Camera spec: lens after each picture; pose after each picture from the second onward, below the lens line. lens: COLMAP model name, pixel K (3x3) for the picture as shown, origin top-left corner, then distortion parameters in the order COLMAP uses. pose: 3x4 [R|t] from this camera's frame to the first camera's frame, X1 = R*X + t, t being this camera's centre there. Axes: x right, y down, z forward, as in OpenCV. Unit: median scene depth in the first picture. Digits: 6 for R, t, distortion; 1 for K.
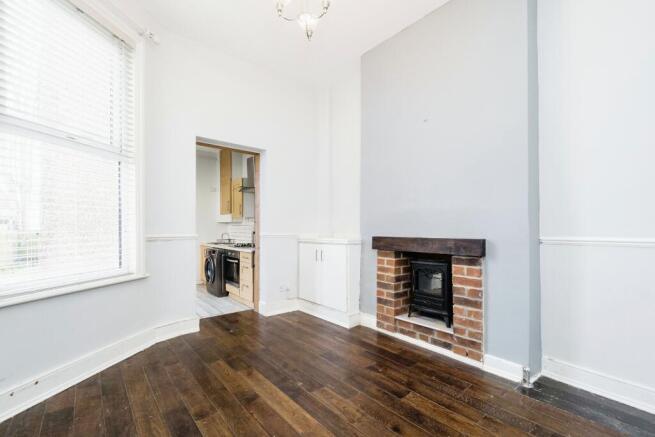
lens RADIAL K [[294.8, 0, 331.0], [0, 294.8, 228.8], [0, 0, 1]] dist [0.000525, 0.000064]
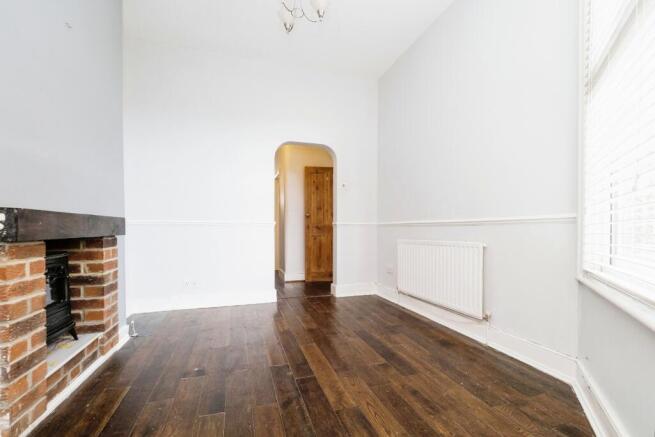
lens RADIAL K [[279.5, 0, 328.4], [0, 279.5, 221.2], [0, 0, 1]] dist [0.001130, 0.000119]
pose [[-0.922364, 0.005922, 0.386277, -0.483587], [-0.006685, 0.999488, -0.031286, 0.067347], [-0.386265, -0.031440, -0.921852, 1.546587]]
